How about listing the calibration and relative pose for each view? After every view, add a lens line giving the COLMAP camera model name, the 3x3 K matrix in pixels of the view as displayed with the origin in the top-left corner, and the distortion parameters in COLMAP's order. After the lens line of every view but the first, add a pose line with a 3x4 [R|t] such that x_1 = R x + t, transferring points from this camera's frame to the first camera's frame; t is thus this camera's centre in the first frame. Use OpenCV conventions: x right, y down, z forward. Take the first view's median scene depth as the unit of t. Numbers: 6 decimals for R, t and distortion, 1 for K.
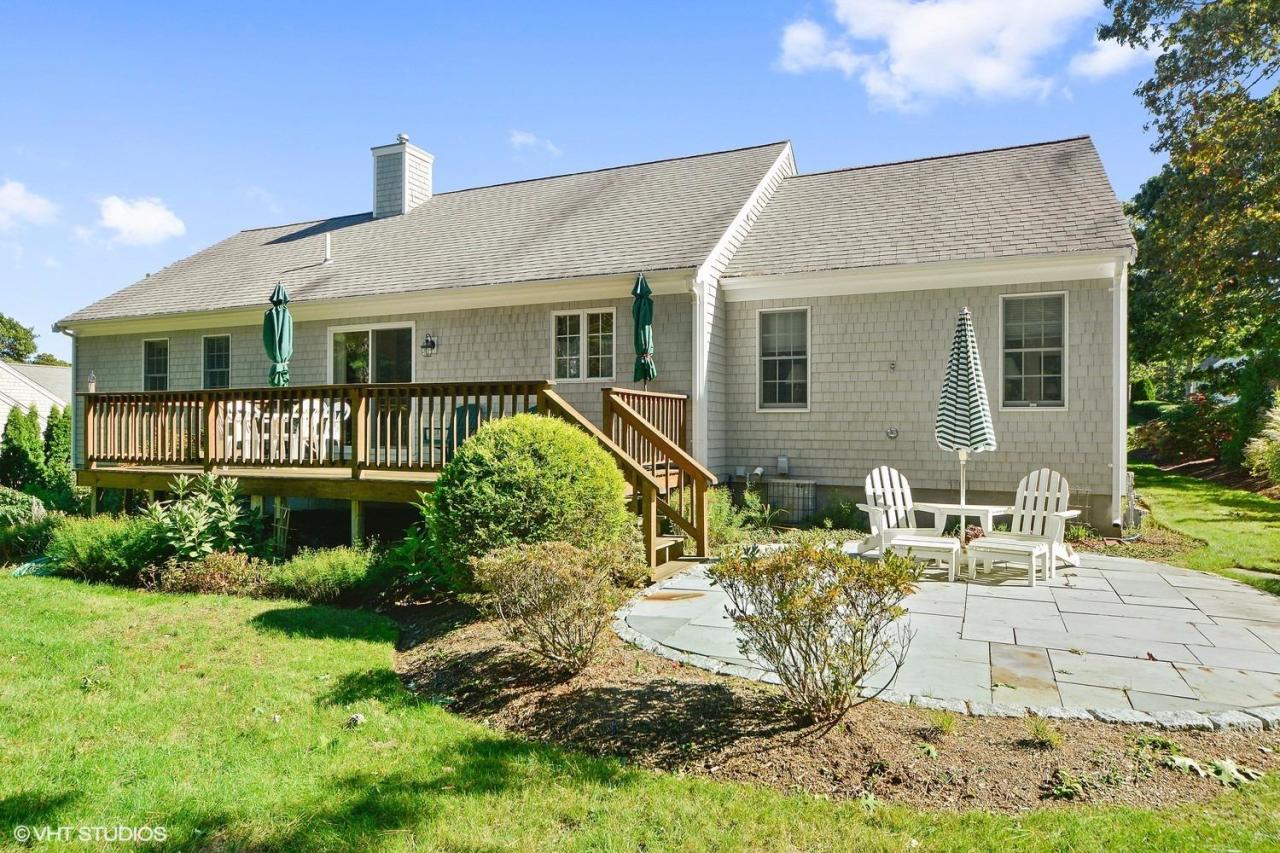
lens RADIAL K [[563.3, 0, 639.8], [0, 563.3, 380.0], [0, 0, 1]] dist [-0.001008, 0.000360]
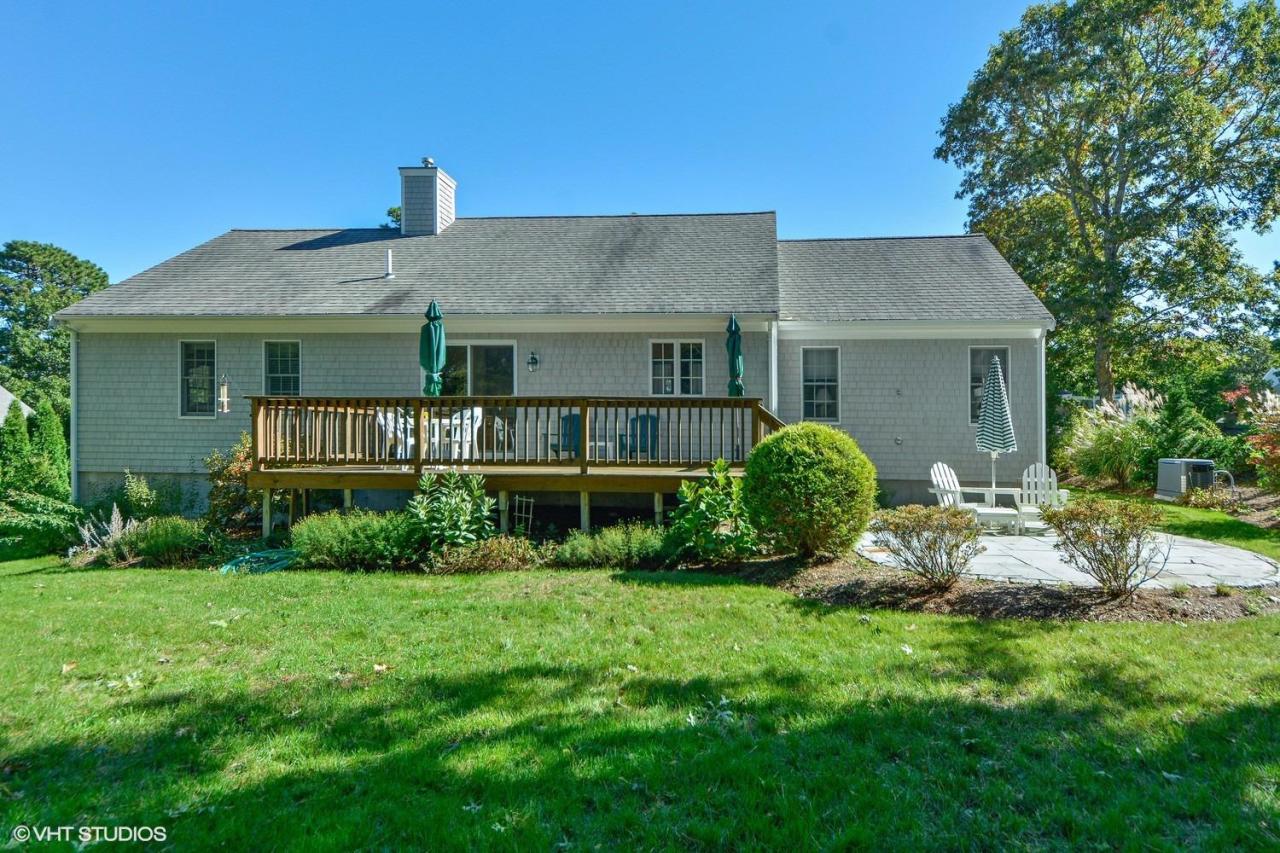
lens RADIAL K [[510.7, 0, 637.9], [0, 510.7, 394.0], [0, 0, 1]] dist [0.024863, -0.000084]
pose [[0.967826, 0.028500, 0.250003, -0.462596], [-0.027668, 0.999594, -0.006843, 0.005240], [-0.250096, -0.000294, 0.968221, -0.064178]]
